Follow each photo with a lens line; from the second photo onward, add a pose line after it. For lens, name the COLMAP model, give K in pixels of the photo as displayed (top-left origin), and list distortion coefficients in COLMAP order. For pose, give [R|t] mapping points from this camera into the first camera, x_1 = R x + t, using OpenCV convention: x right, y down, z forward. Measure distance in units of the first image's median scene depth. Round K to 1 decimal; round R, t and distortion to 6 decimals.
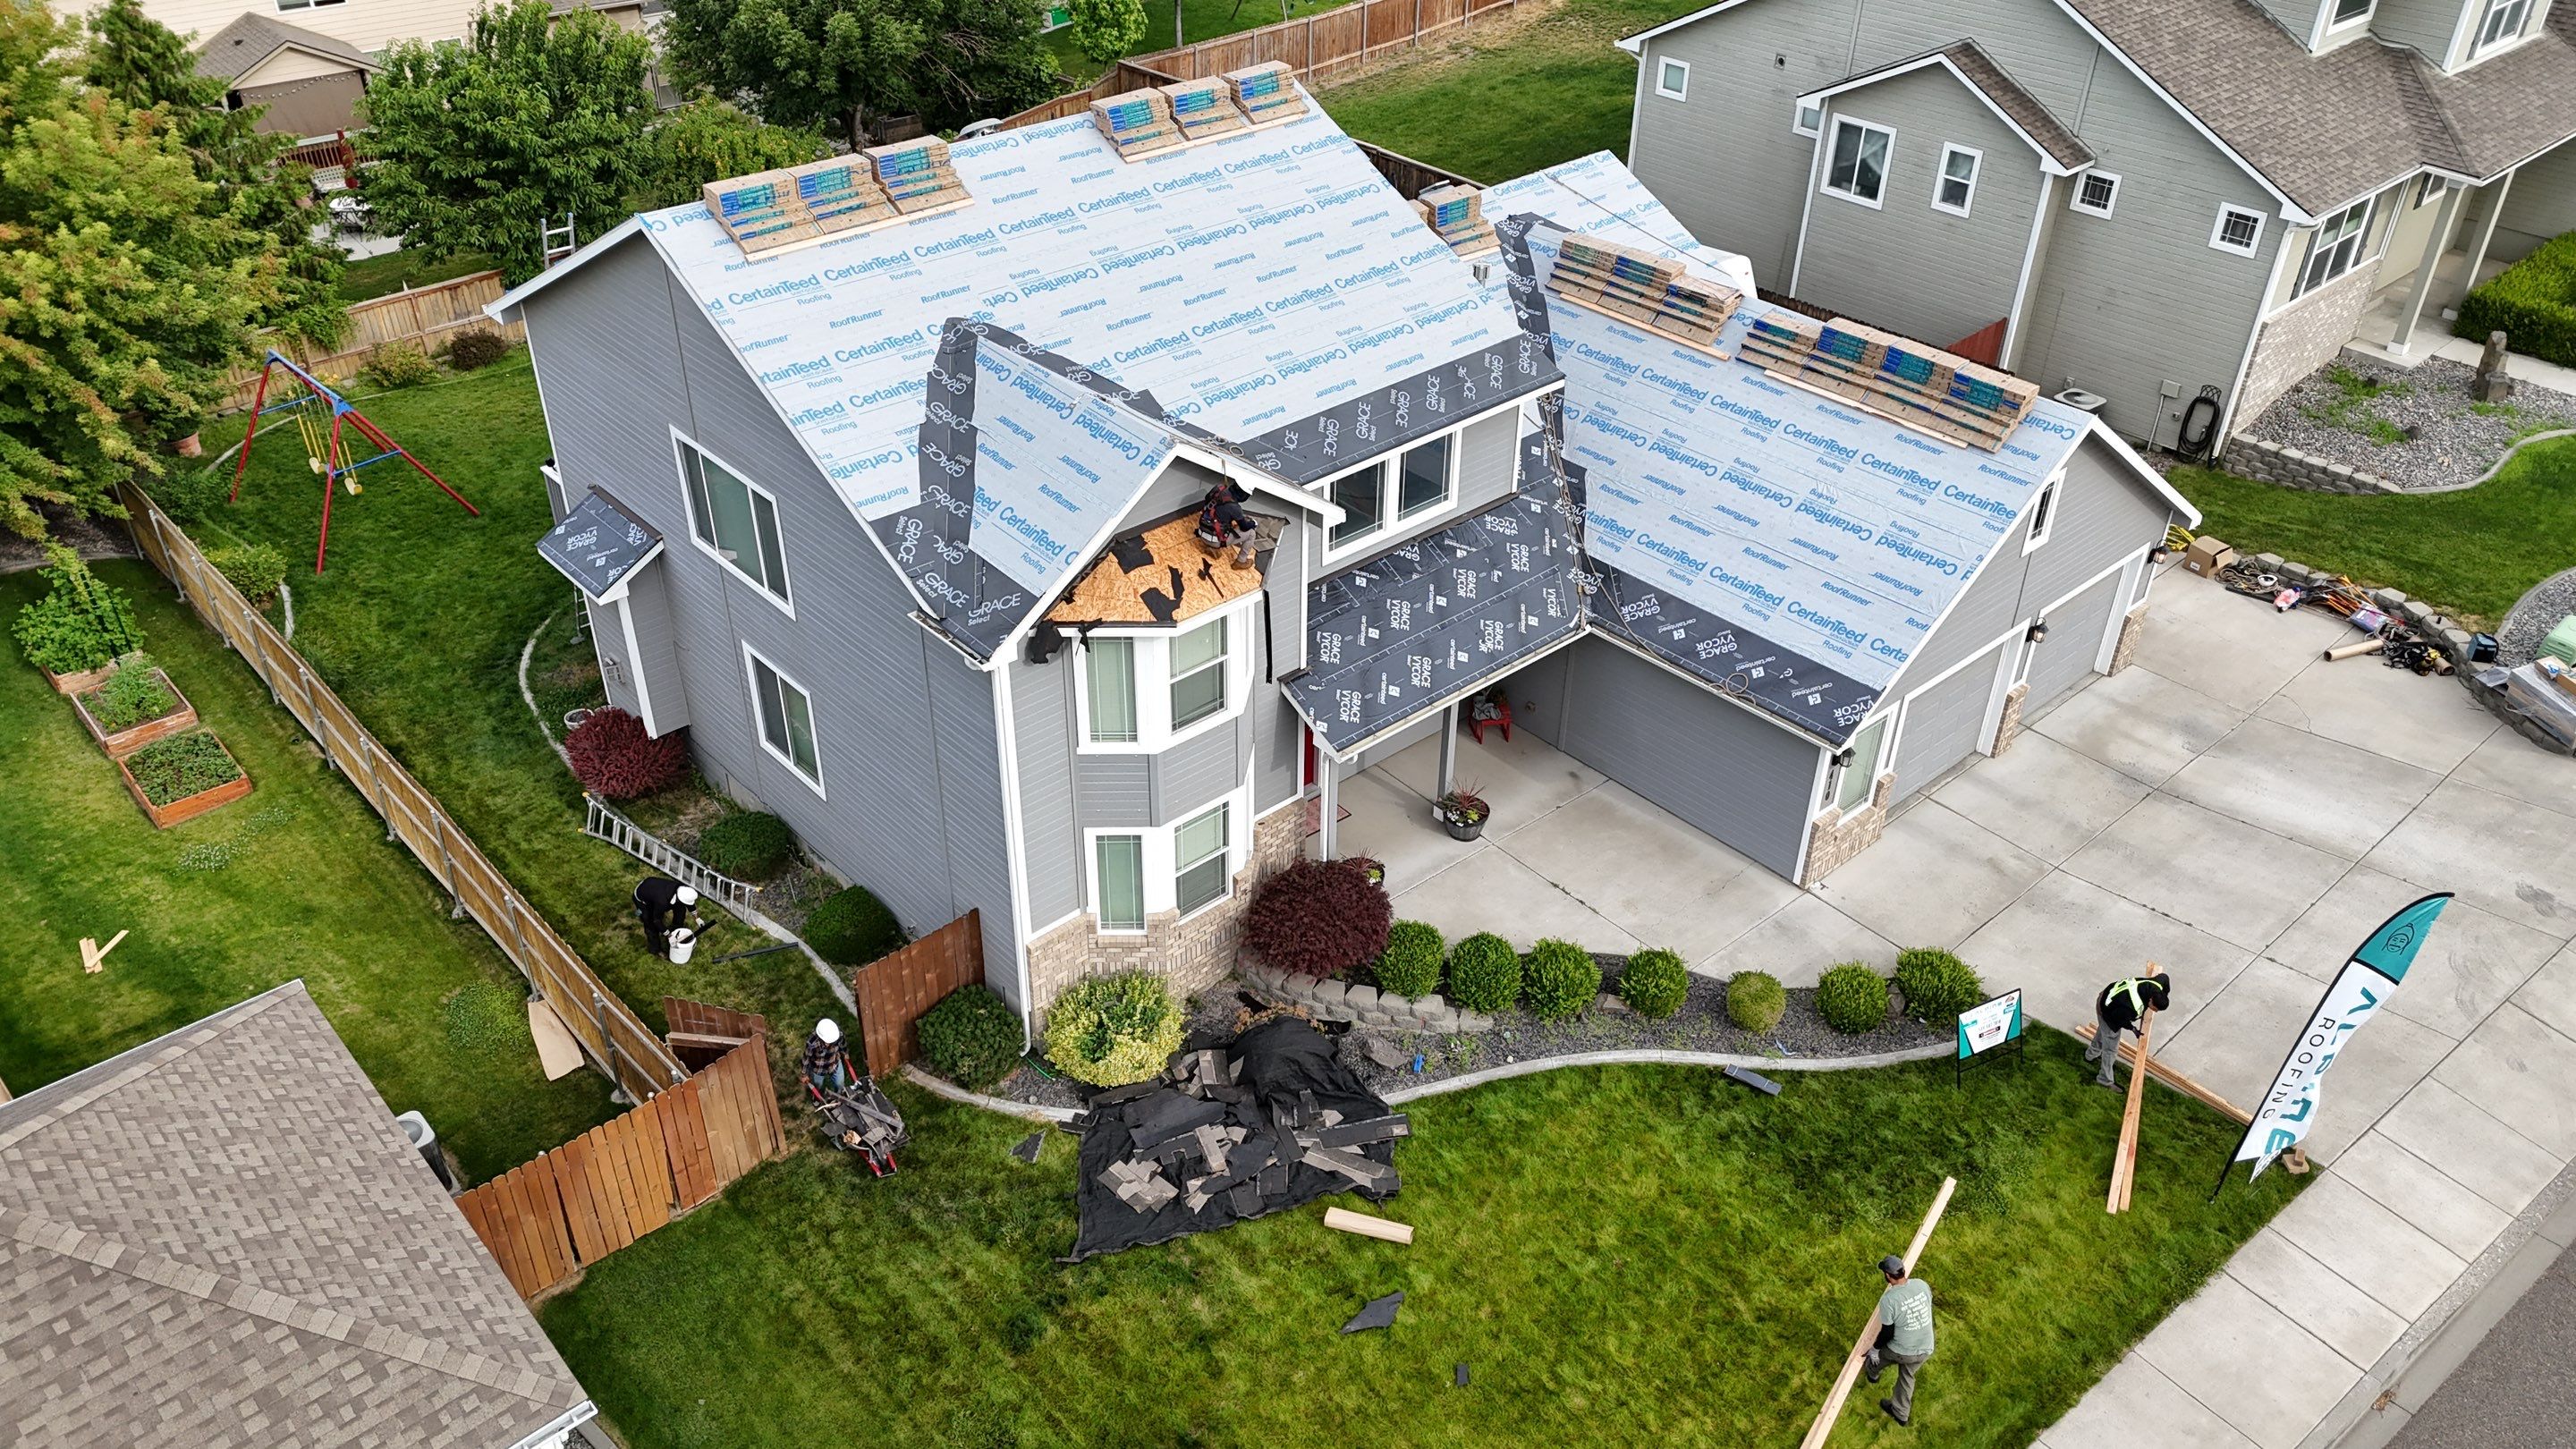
lens RADIAL K [[1918.2, 0, 1288.0], [0, 1918.2, 724.5], [0, 0, 1]] dist [0.008952, -0.002920]
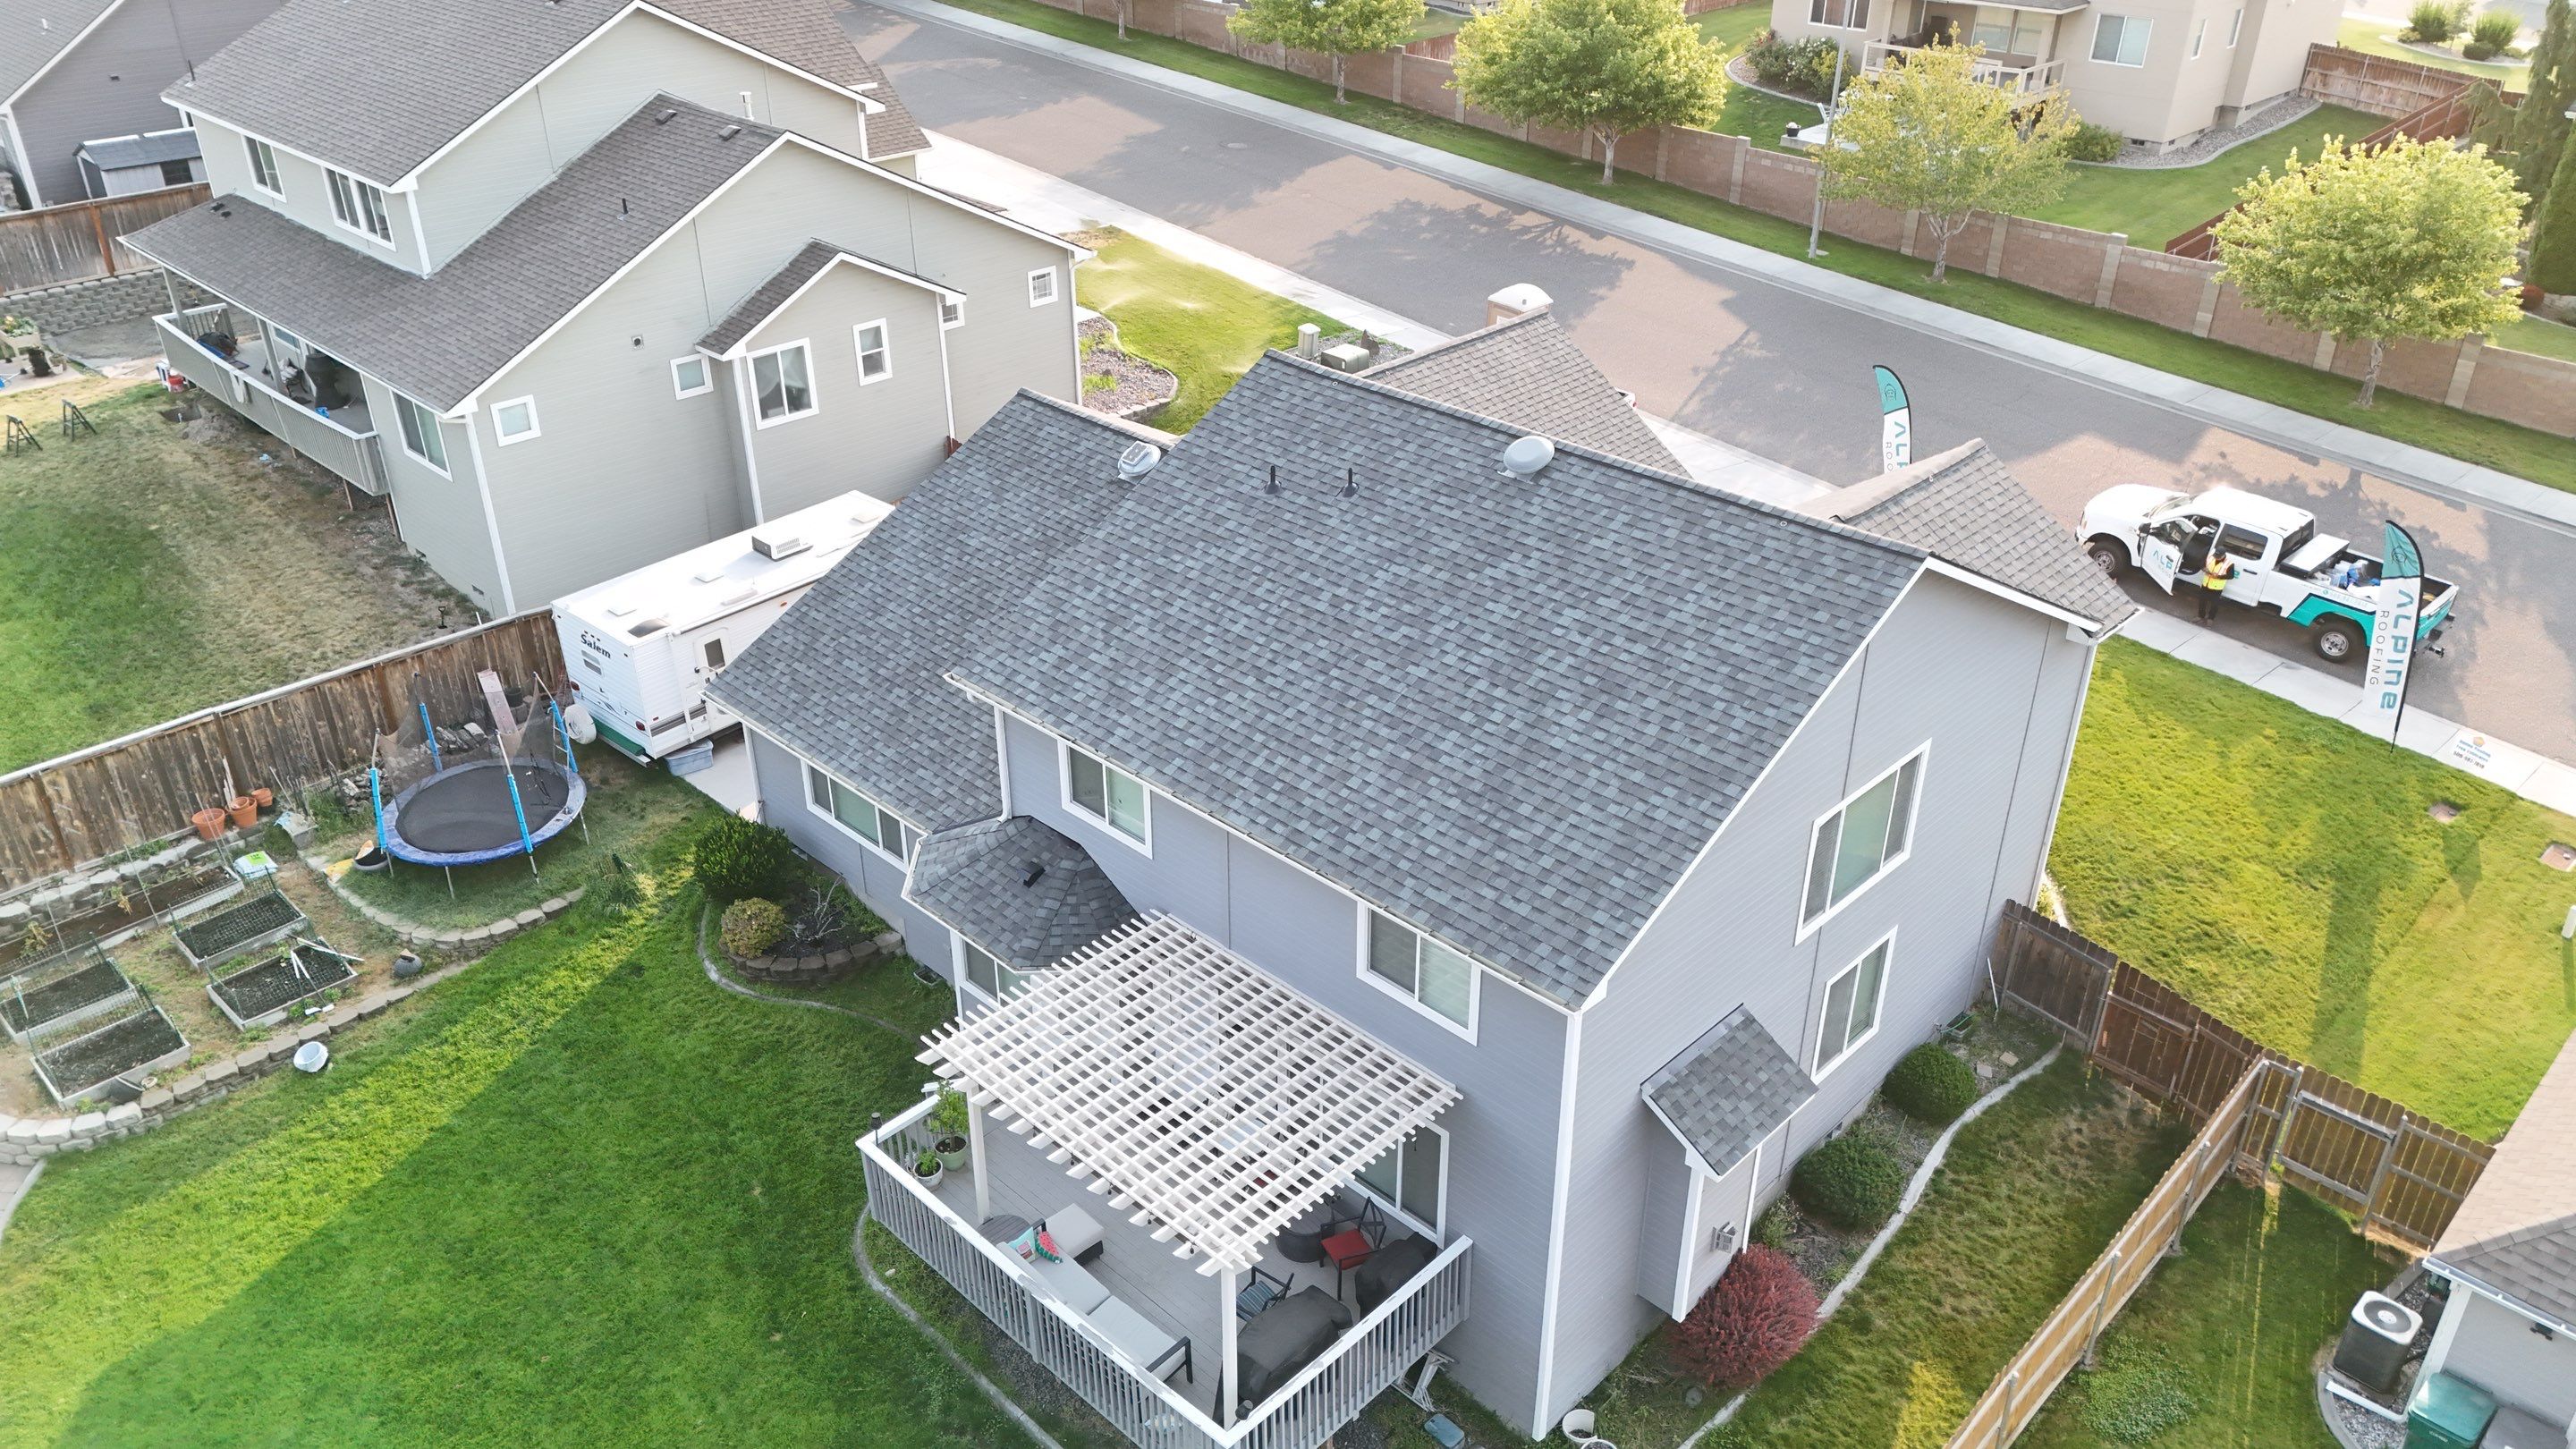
lens RADIAL K [[1918.2, 0, 1288.0], [0, 1918.2, 724.5], [0, 0, 1]] dist [0.008952, -0.002920]
pose [[-0.054424, -0.487779, 0.871269, -0.787005], [0.556788, 0.709489, 0.431986, -0.518397], [-0.828870, 0.508623, 0.232977, 0.721113]]
